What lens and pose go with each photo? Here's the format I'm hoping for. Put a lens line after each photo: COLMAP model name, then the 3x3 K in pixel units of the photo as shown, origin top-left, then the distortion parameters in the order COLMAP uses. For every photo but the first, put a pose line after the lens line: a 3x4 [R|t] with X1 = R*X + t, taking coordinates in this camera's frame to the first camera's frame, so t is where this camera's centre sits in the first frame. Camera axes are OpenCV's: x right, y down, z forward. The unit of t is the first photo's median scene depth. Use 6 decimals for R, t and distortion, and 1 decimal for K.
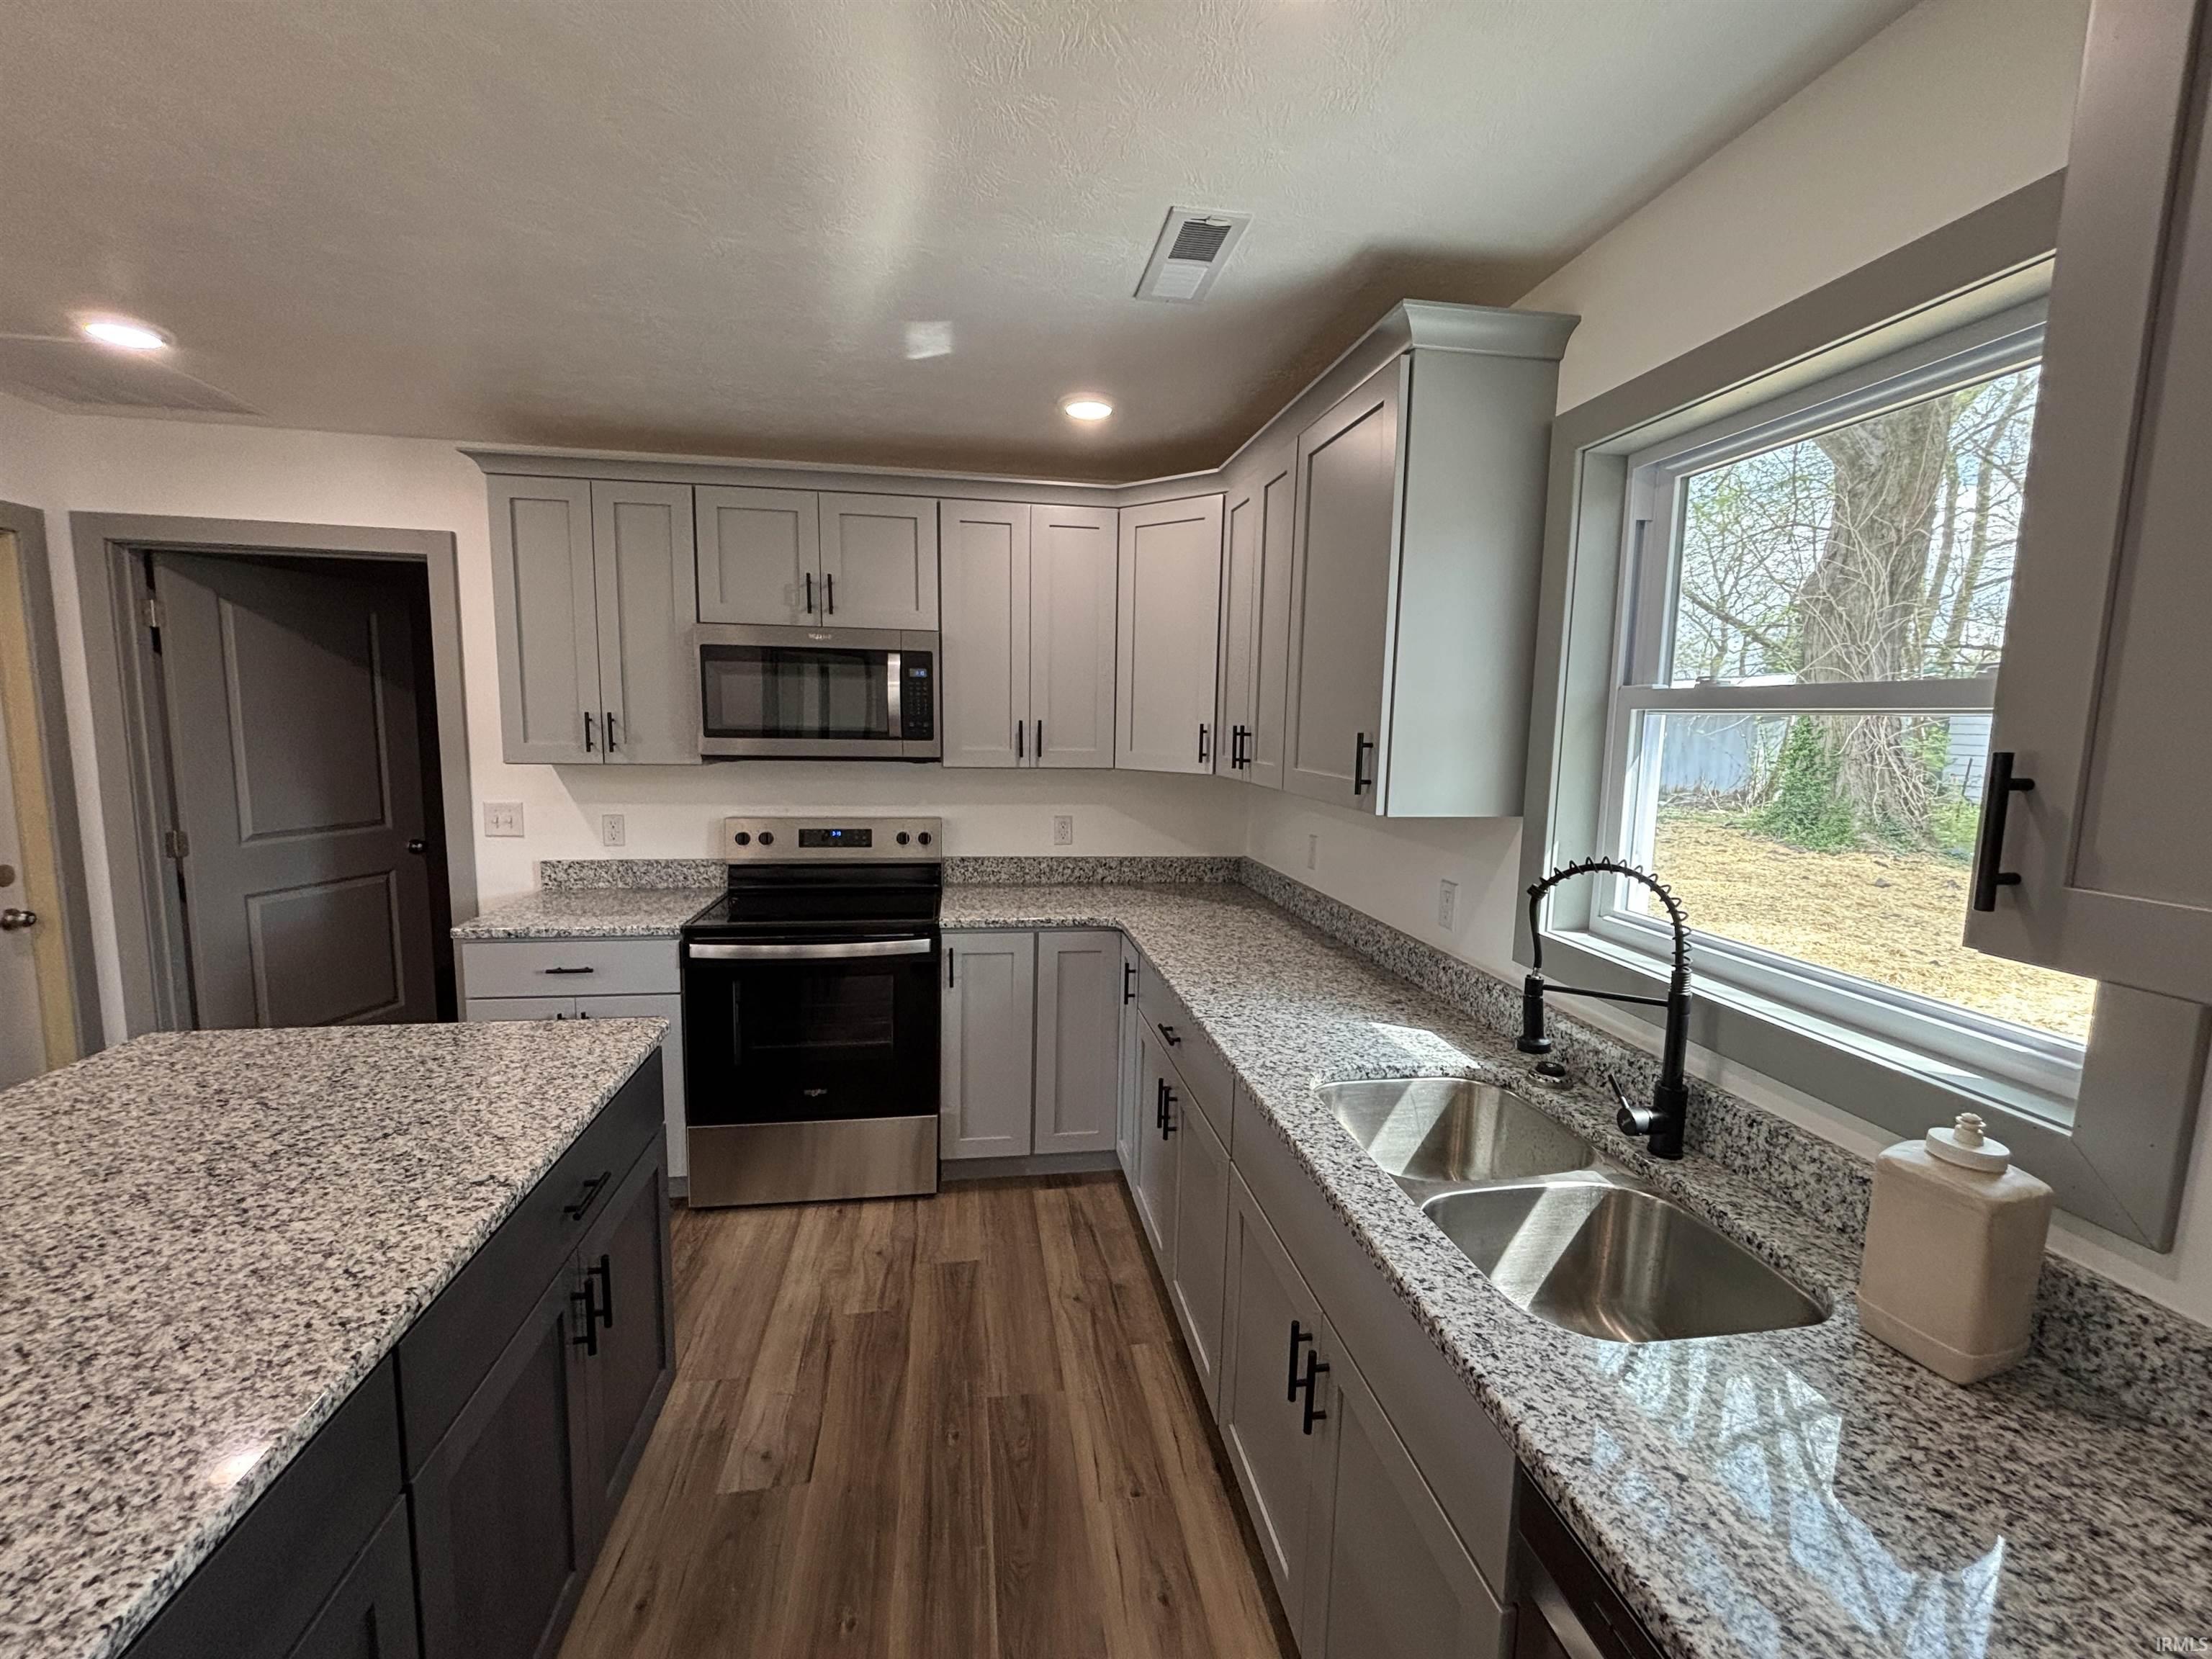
lens RADIAL K [[891.8, 0, 1102.5], [0, 891.8, 826.8], [0, 0, 1]] dist [0.000100, 0.000021]
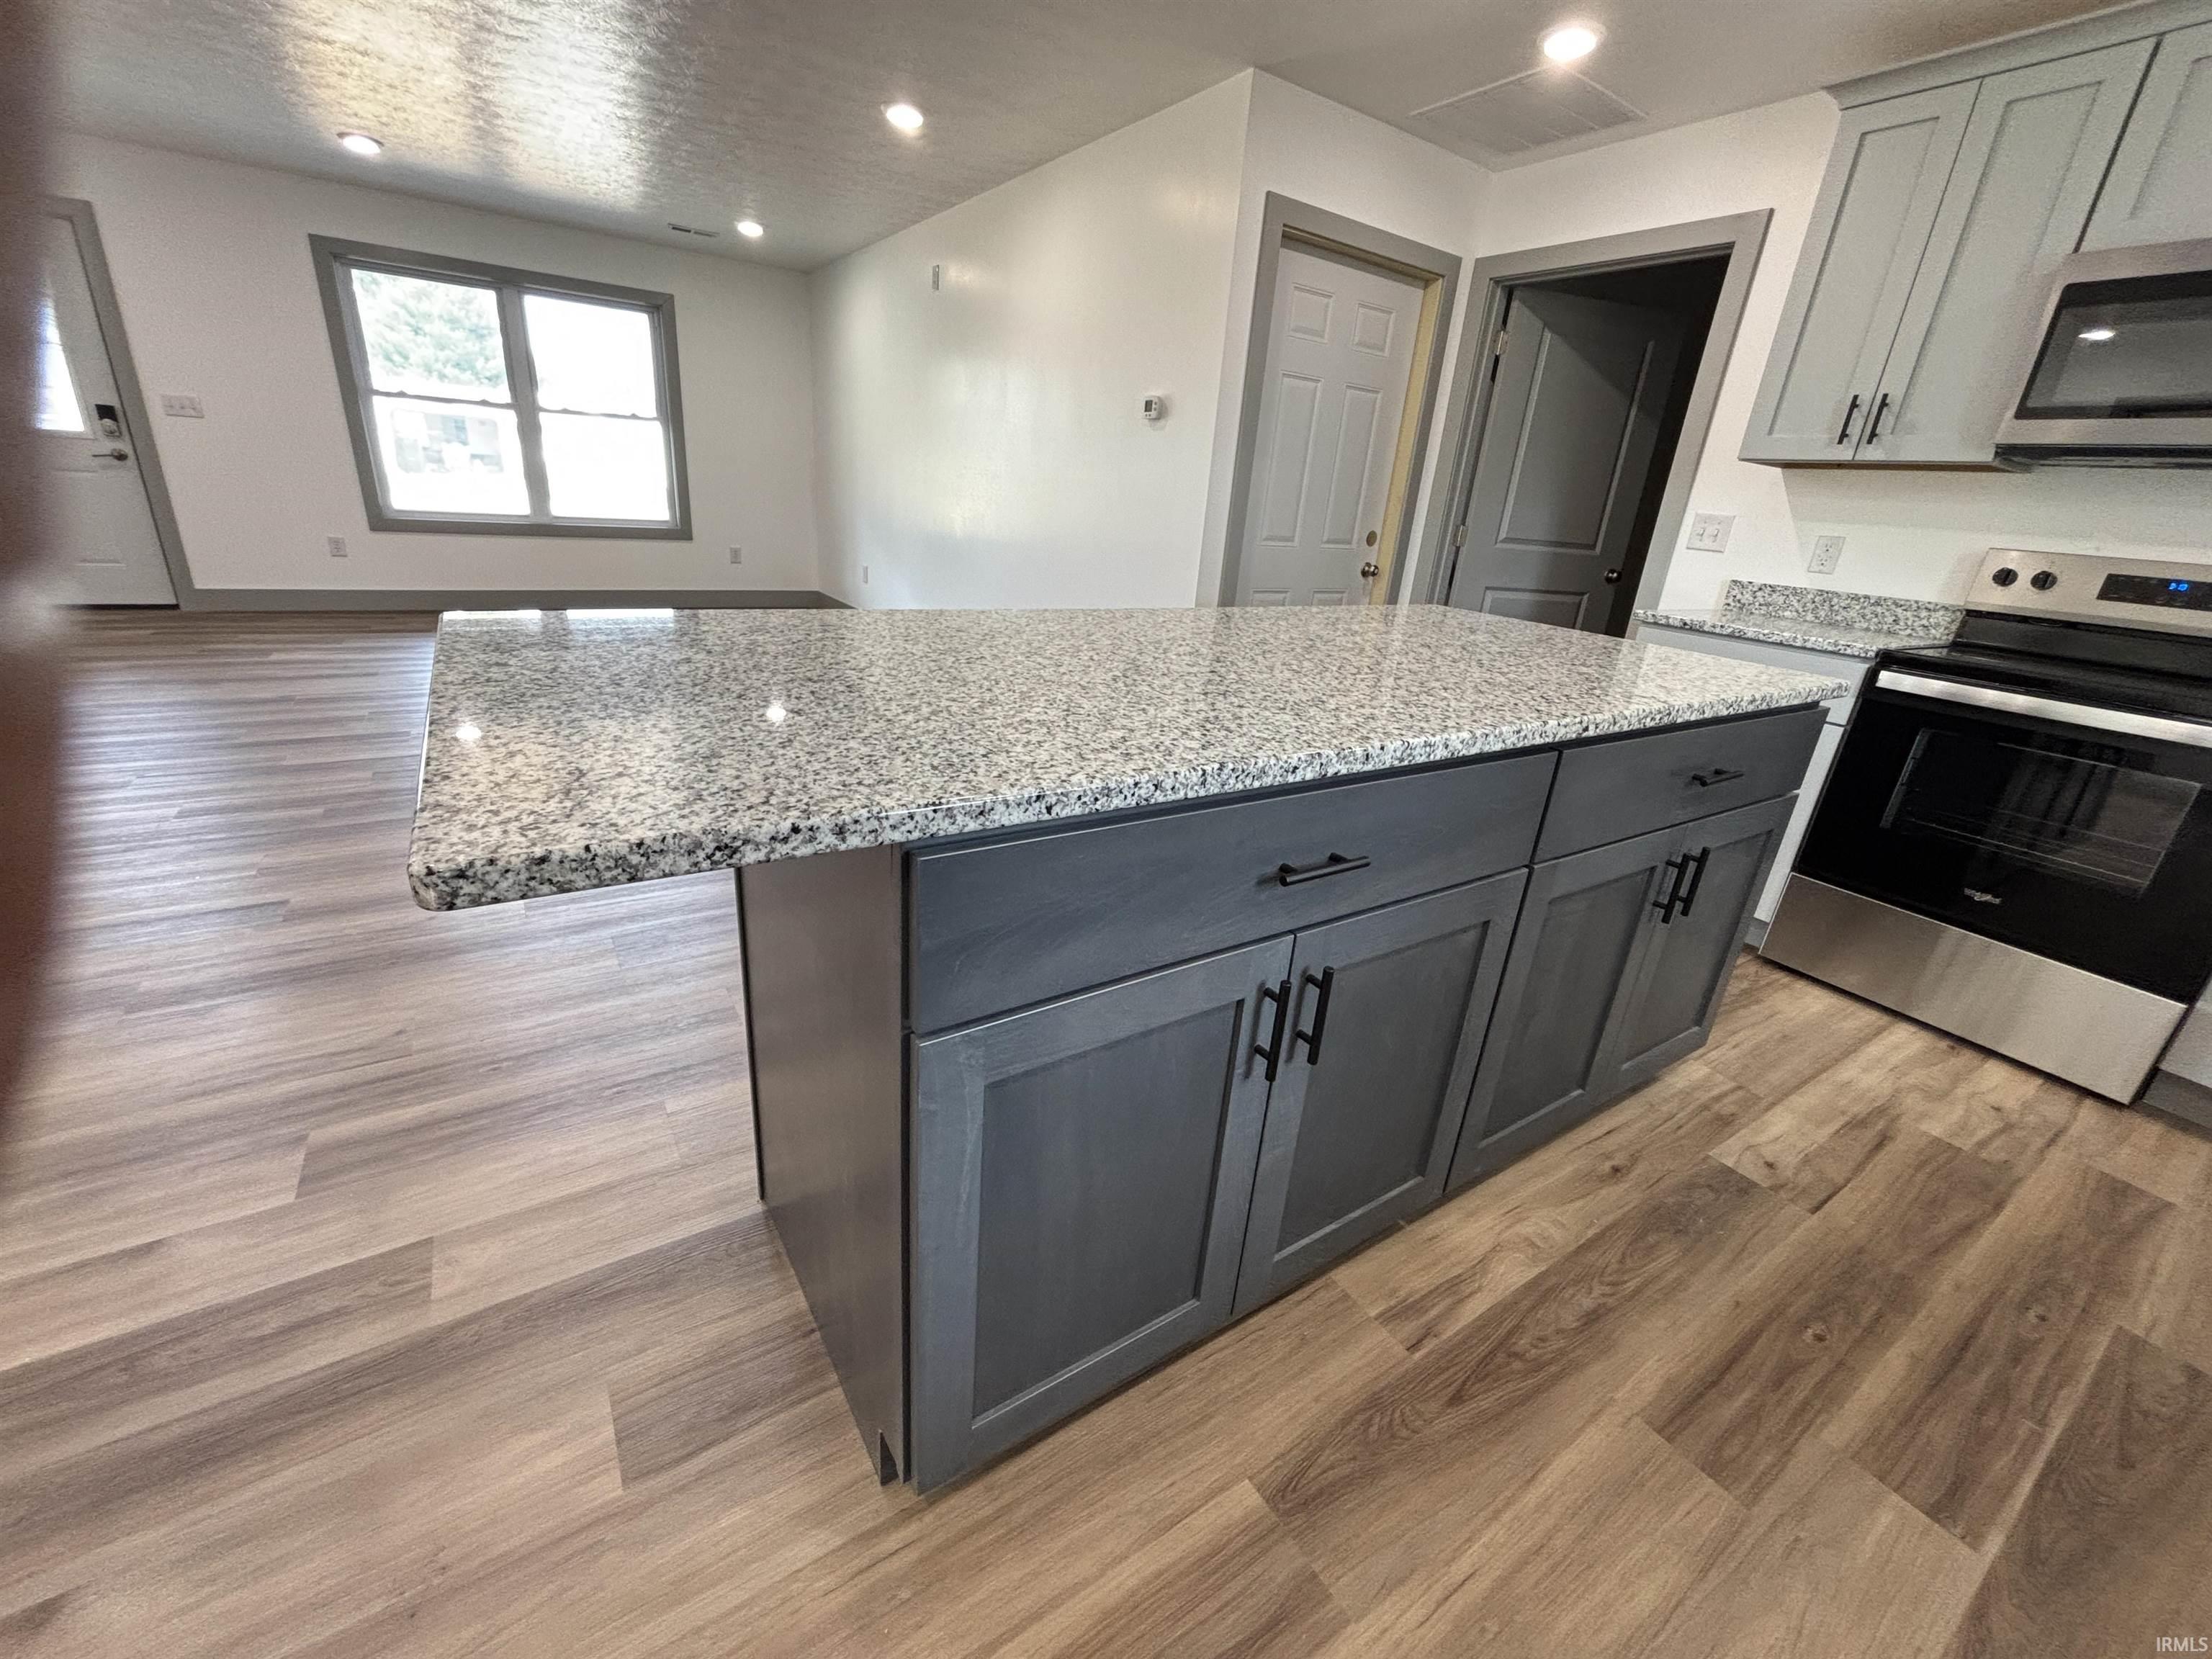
lens RADIAL K [[891.8, 0, 1107.7], [0, 891.8, 826.1], [0, 0, 1]] dist [0.000100, 0.000021]
pose [[0.406965, 0.336756, -0.849102, 0.007933], [-0.178437, 0.940962, 0.287666, 0.146803], [0.895846, 0.034441, 0.443028, -0.029870]]
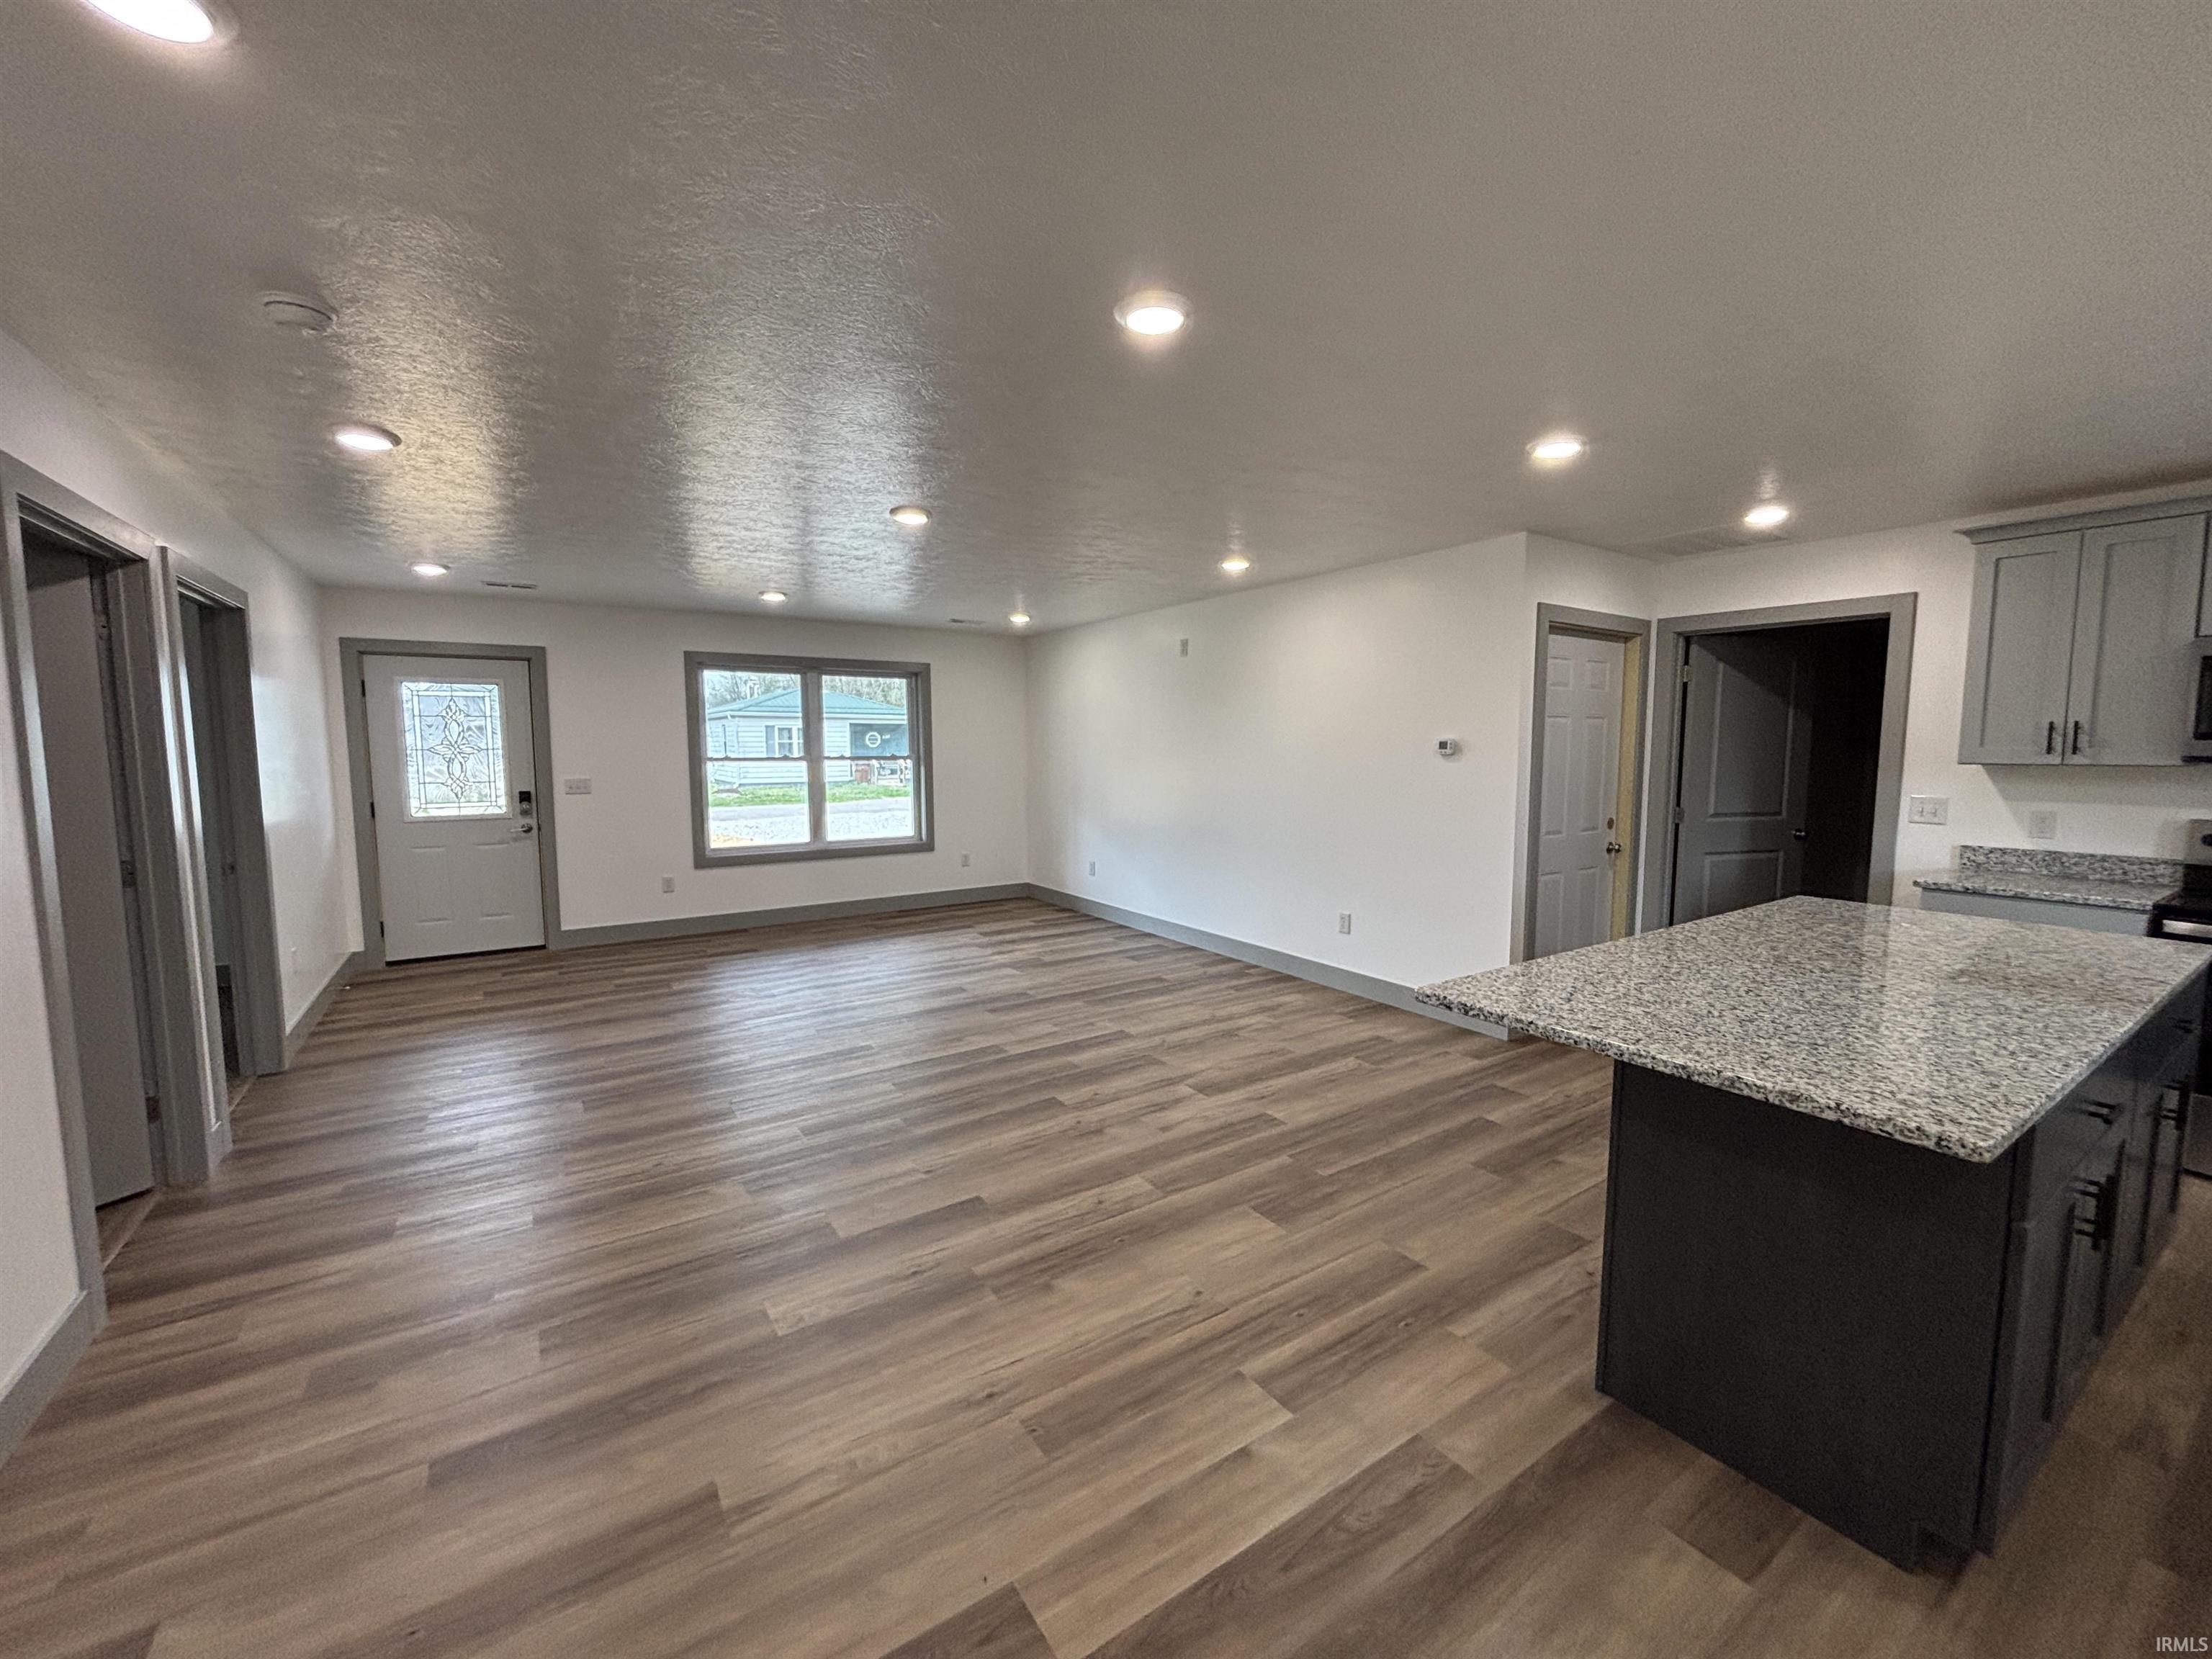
lens RADIAL K [[891.8, 0, 1104.5], [0, 891.8, 829.2], [0, 0, 1]] dist [0.000100, 0.000021]
pose [[0.408059, 0.067770, -0.910437, 0.010641], [-0.100296, 0.994533, 0.029077, 0.109954], [0.907430, 0.079448, 0.412625, -0.652708]]
